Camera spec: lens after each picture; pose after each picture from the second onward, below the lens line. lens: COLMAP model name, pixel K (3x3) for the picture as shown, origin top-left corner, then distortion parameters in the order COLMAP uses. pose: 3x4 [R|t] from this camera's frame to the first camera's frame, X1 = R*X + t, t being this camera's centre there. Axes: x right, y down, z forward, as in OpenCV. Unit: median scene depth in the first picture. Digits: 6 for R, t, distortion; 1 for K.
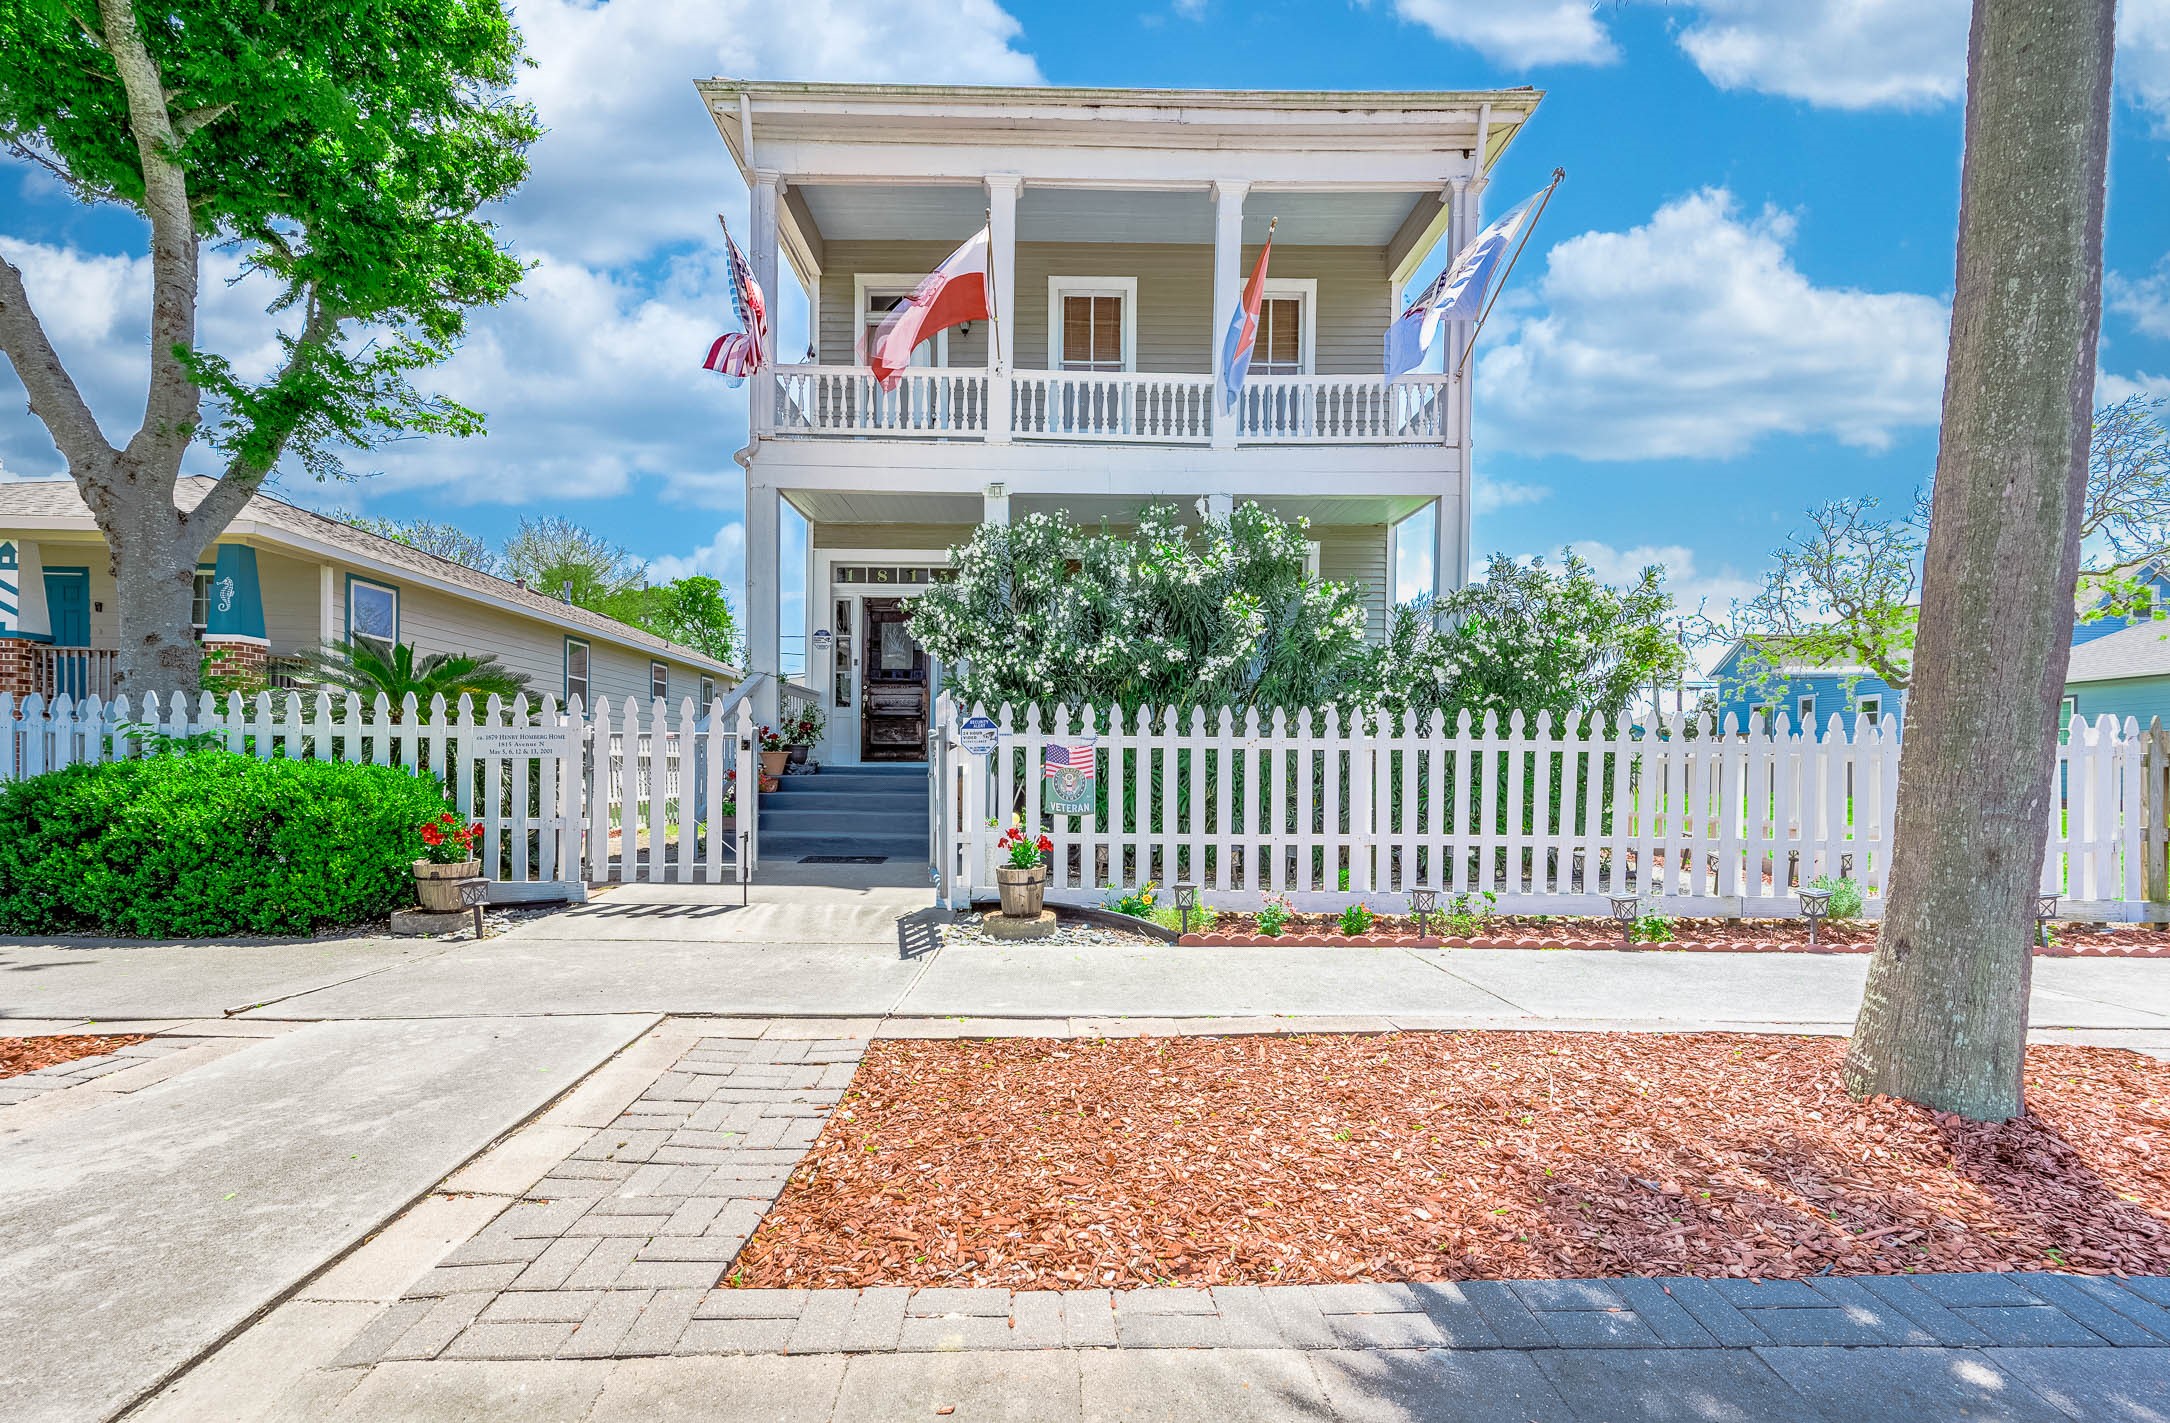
lens RADIAL K [[864.2, 0, 1057.6], [0, 864.2, 766.2], [0, 0, 1]] dist [0.000253, 0.000002]
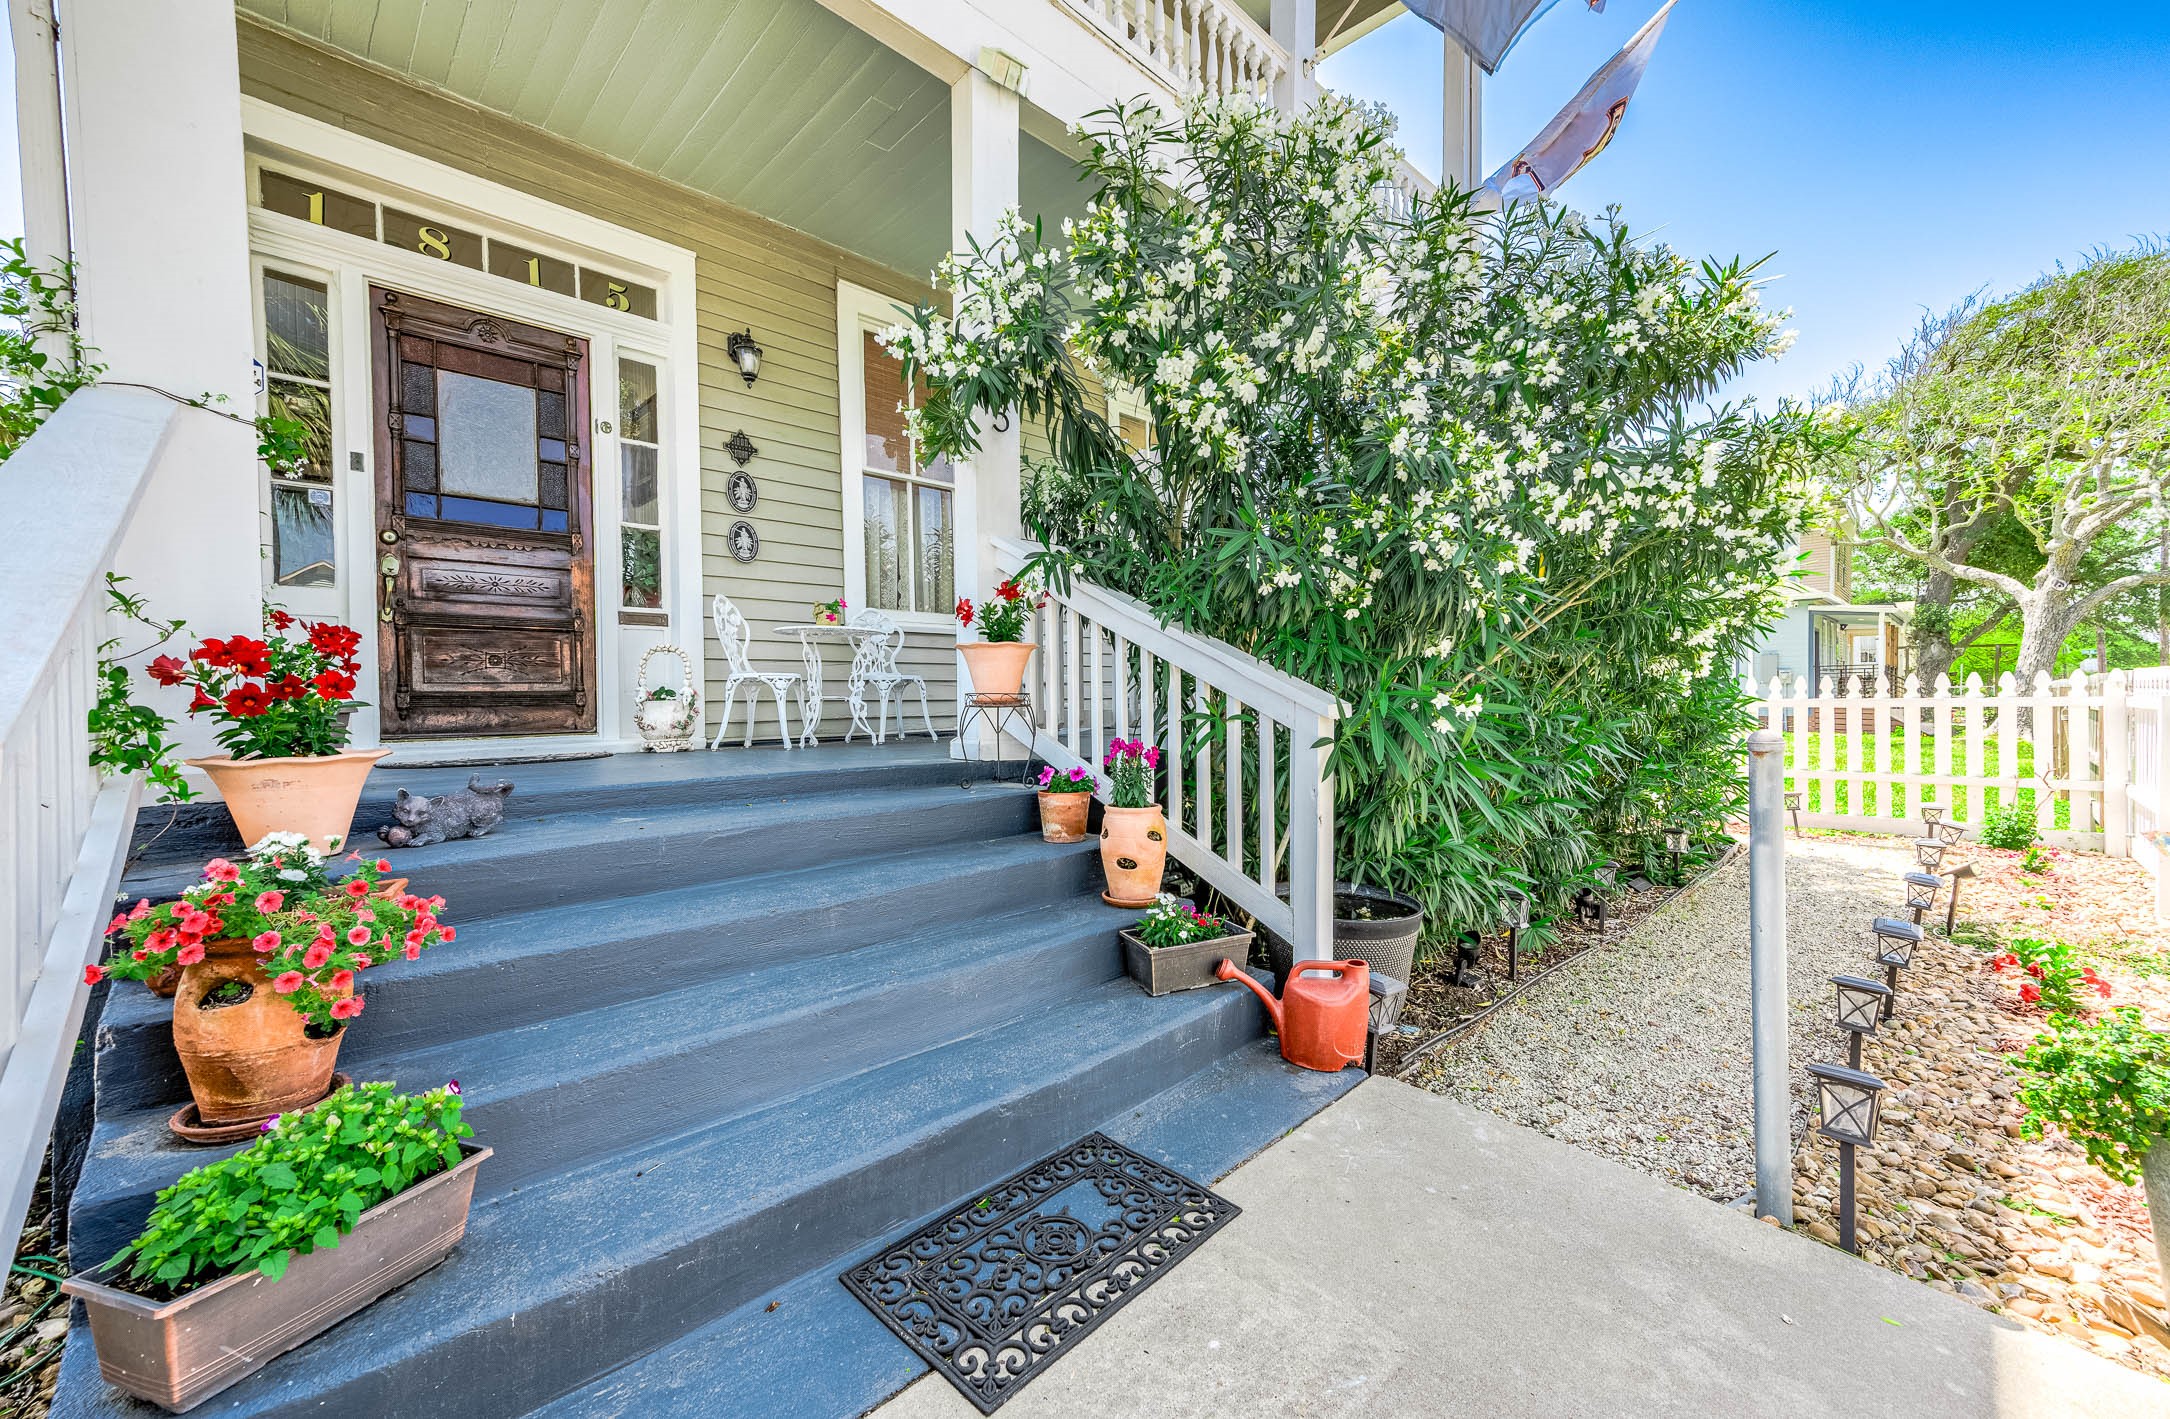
lens RADIAL K [[857.6, 0, 1090.2], [0, 857.6, 703.2], [0, 0, 1]] dist [0.018552, -0.000038]
pose [[0.726579, -0.021545, 0.686745, -0.261823], [0.012481, 0.999757, 0.018160, -0.024161], [-0.686970, -0.004623, 0.726671, 0.535623]]
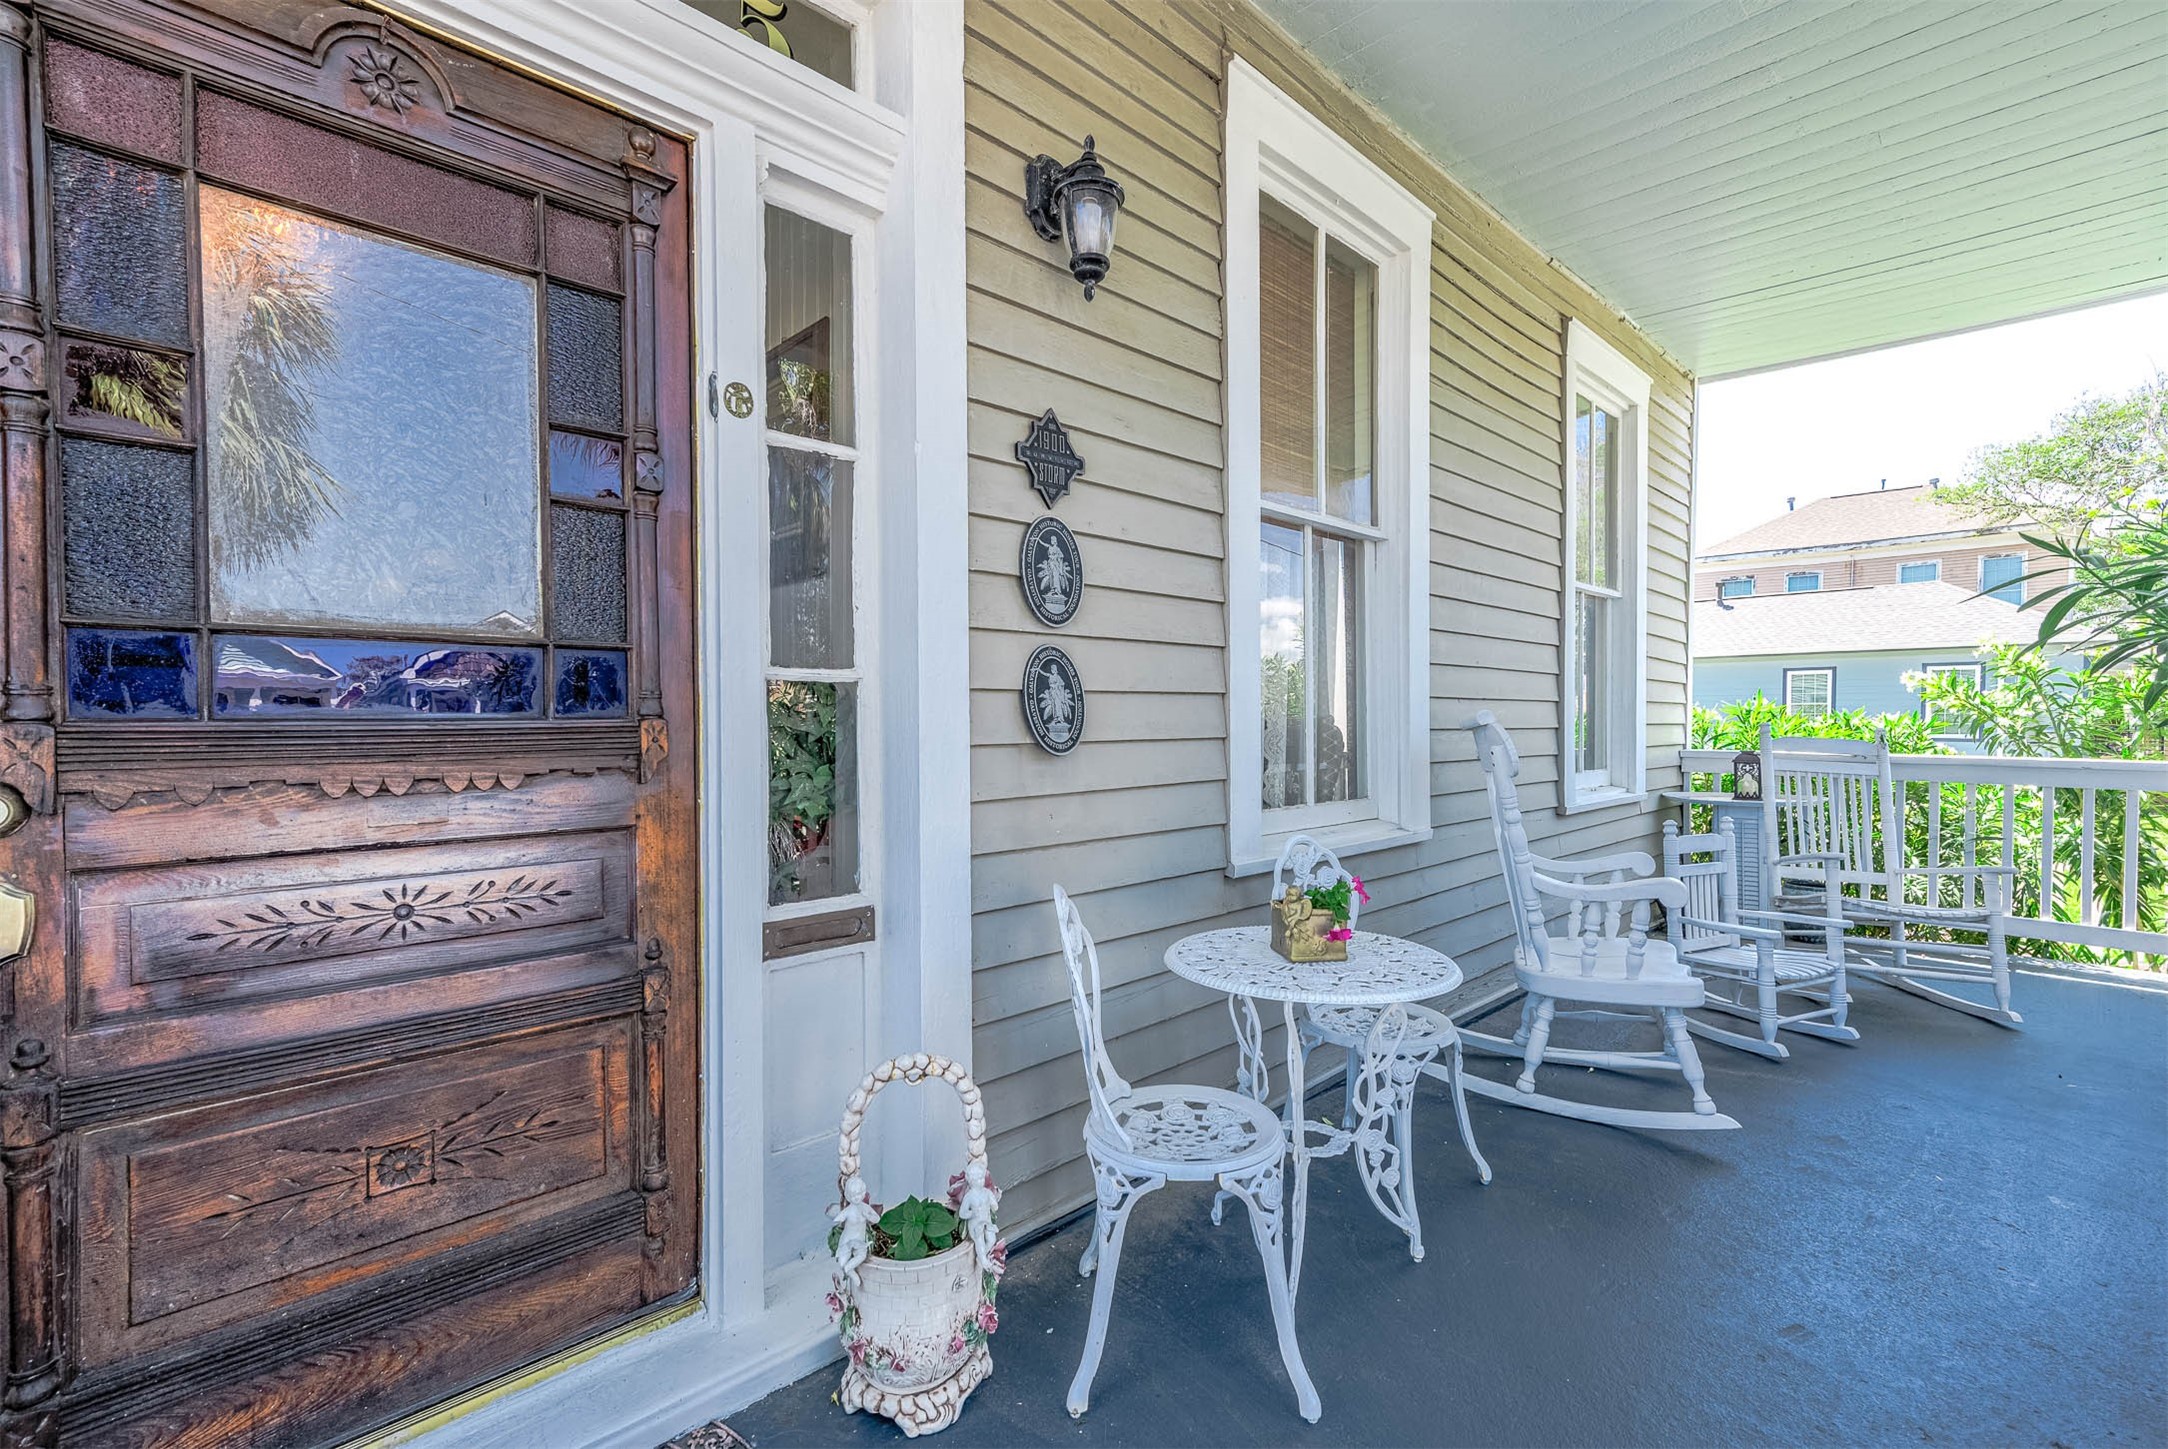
lens RADIAL K [[927.1, 0, 1079.0], [0, 927.1, 727.8], [0, 0, 1]] dist [0.002307, 0.009252]
pose [[0.738272, -0.020133, 0.674203, -0.204502], [-0.001925, 0.999487, 0.031955, -0.104109], [-0.674501, -0.024890, 0.737855, 0.849447]]
